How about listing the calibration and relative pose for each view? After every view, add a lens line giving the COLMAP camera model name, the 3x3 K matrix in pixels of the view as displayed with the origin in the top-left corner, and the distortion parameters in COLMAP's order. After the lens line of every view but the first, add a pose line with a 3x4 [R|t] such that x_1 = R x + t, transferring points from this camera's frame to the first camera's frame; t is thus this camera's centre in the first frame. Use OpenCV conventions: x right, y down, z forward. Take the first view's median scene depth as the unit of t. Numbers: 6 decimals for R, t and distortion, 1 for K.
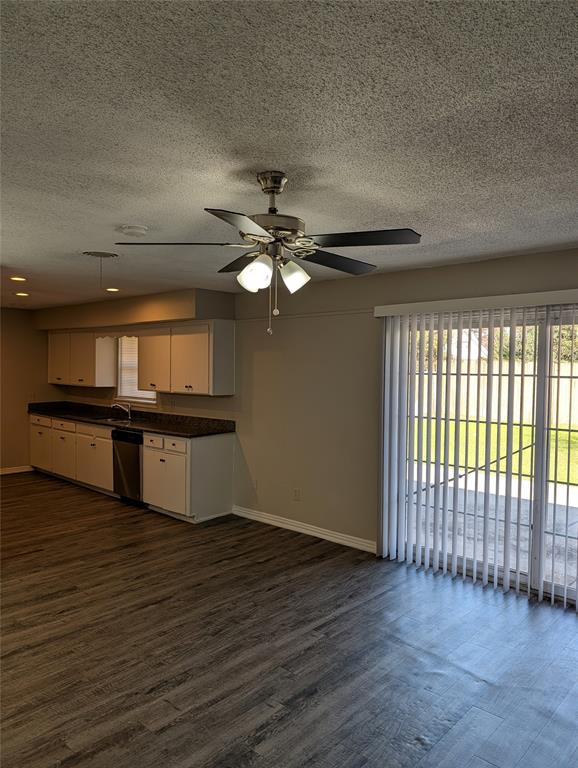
lens RADIAL K [[549.3, 0, 290.0], [0, 549.3, 385.9], [0, 0, 1]] dist [0.011768, -0.007154]
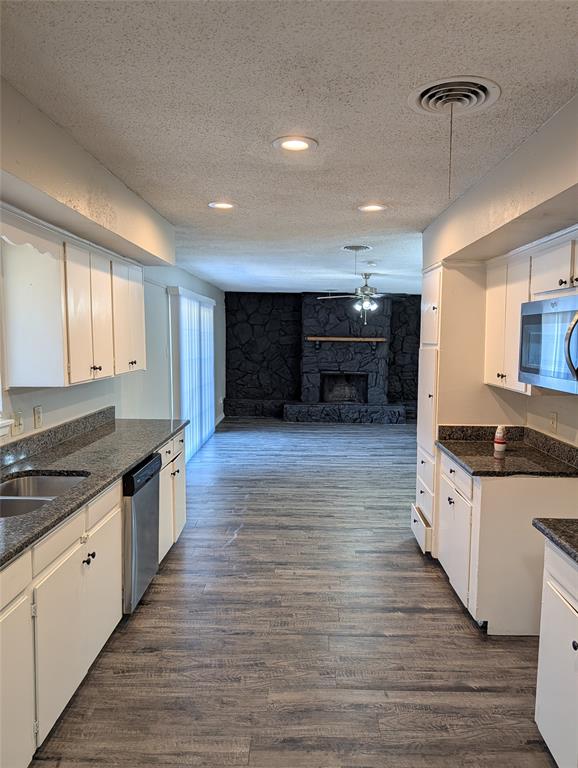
lens RADIAL K [[549.3, 0, 289.1], [0, 549.3, 384.7], [0, 0, 1]] dist [0.011768, -0.007154]
pose [[-0.665198, -0.083000, 0.742039, -0.954571], [0.004234, 0.993367, 0.114908, -0.055976], [-0.746655, 0.079578, -0.660435, 1.559882]]
